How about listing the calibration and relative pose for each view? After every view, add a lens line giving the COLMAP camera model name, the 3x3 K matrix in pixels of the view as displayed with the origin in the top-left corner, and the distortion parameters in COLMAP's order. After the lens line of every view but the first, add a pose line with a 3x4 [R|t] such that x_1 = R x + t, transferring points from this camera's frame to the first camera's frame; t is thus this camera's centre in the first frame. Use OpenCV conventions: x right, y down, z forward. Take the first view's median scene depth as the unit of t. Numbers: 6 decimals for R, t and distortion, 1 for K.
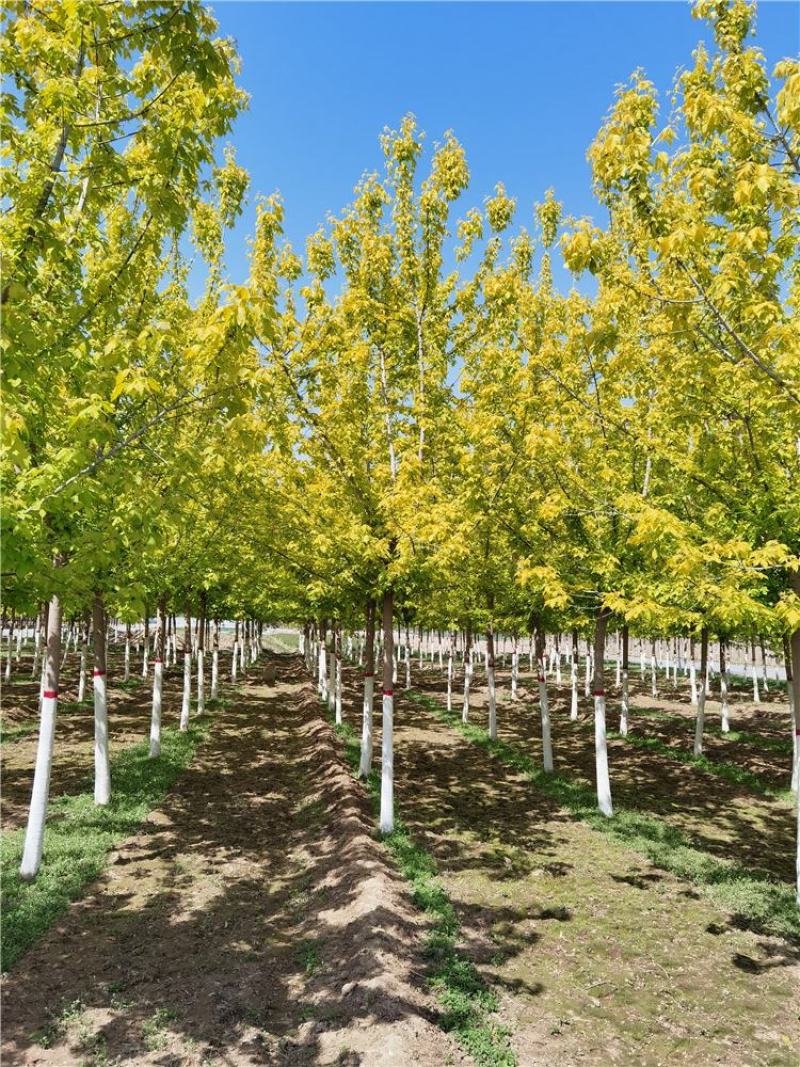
lens RADIAL K [[858.9, 0, 402.2], [0, 858.9, 535.0], [0, 0, 1]] dist [0.066409, -0.060497]
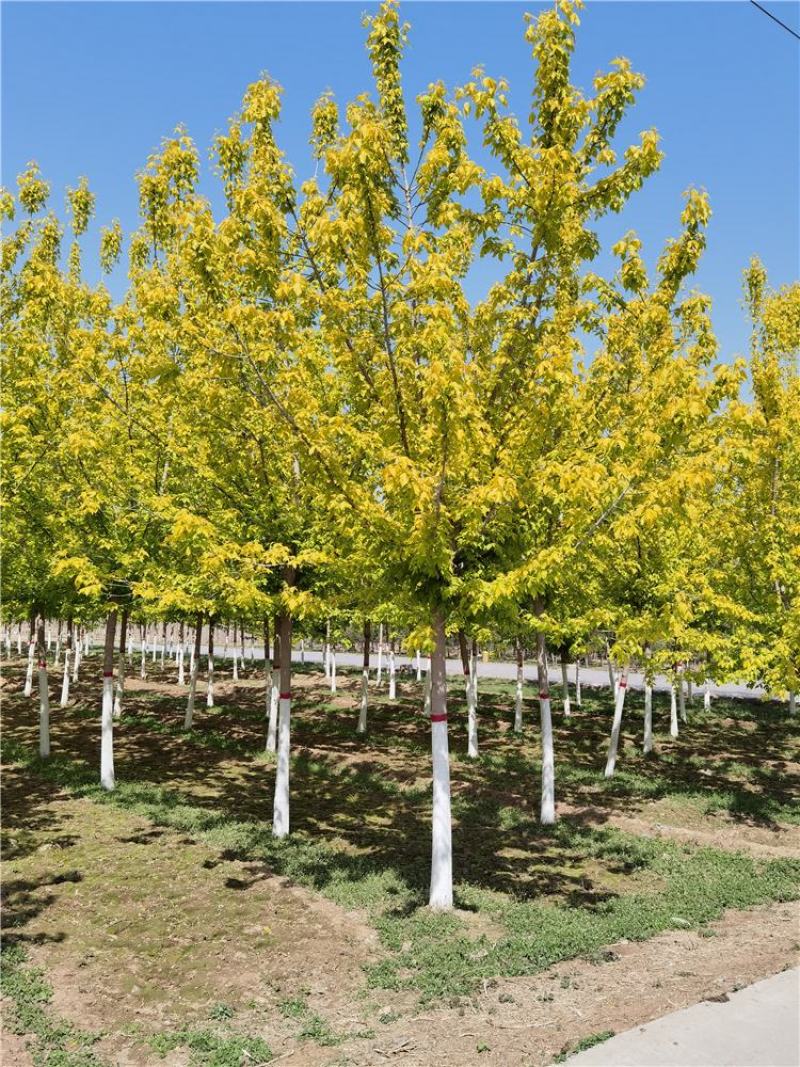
lens RADIAL K [[858.9, 0, 402.2], [0, 858.9, 535.0], [0, 0, 1]] dist [0.066409, -0.060497]
pose [[0.836222, 0.046127, 0.546448, -0.074890], [-0.055074, 0.998482, -0.000005, -0.010876], [-0.545619, -0.030091, 0.837493, -0.103982]]
